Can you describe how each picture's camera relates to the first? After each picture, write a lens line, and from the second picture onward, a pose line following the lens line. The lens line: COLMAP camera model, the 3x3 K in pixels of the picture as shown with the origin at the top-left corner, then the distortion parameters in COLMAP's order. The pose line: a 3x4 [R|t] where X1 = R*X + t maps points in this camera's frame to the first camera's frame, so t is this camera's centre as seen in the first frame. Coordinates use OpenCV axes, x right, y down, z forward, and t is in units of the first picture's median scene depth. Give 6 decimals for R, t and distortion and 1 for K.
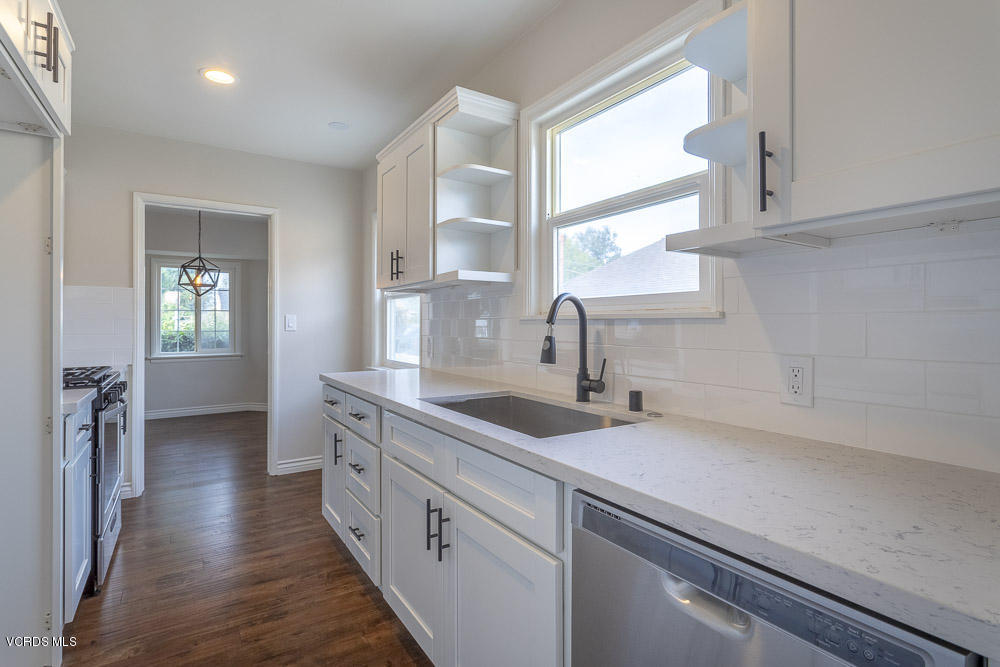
lens RADIAL K [[490.1, 0, 499.4], [0, 490.1, 328.4], [0, 0, 1]] dist [0.002112, -0.000580]
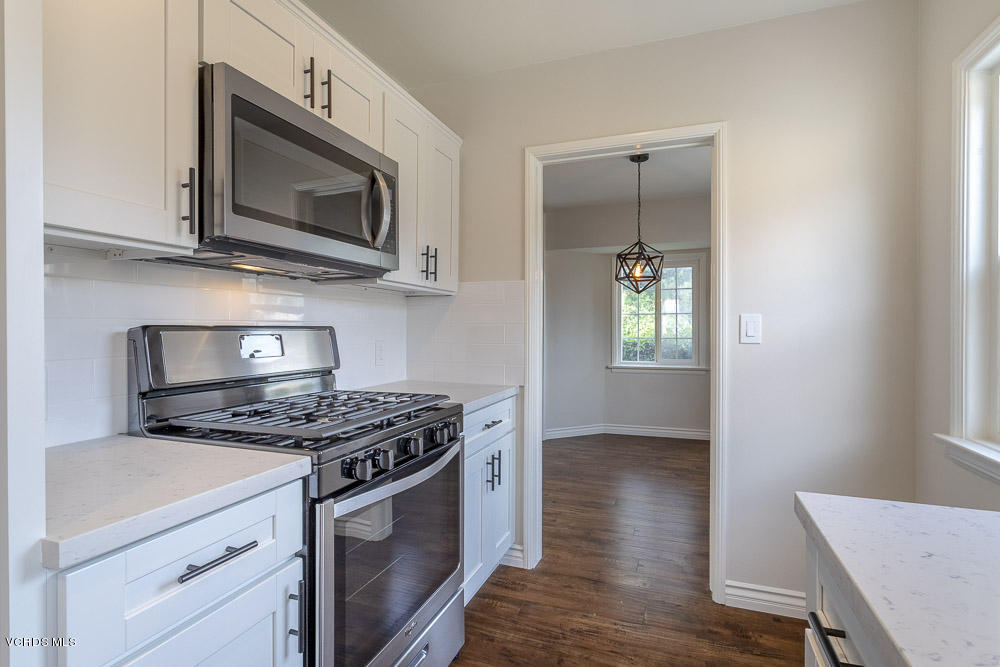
lens RADIAL K [[490.1, 0, 497.8], [0, 490.1, 330.4], [0, 0, 1]] dist [0.002112, -0.000580]
pose [[0.590220, 0.003318, -0.807235, -0.100139], [-0.008276, 0.999964, -0.001942, -0.003791], [0.807200, 0.007827, 0.590227, 0.292725]]
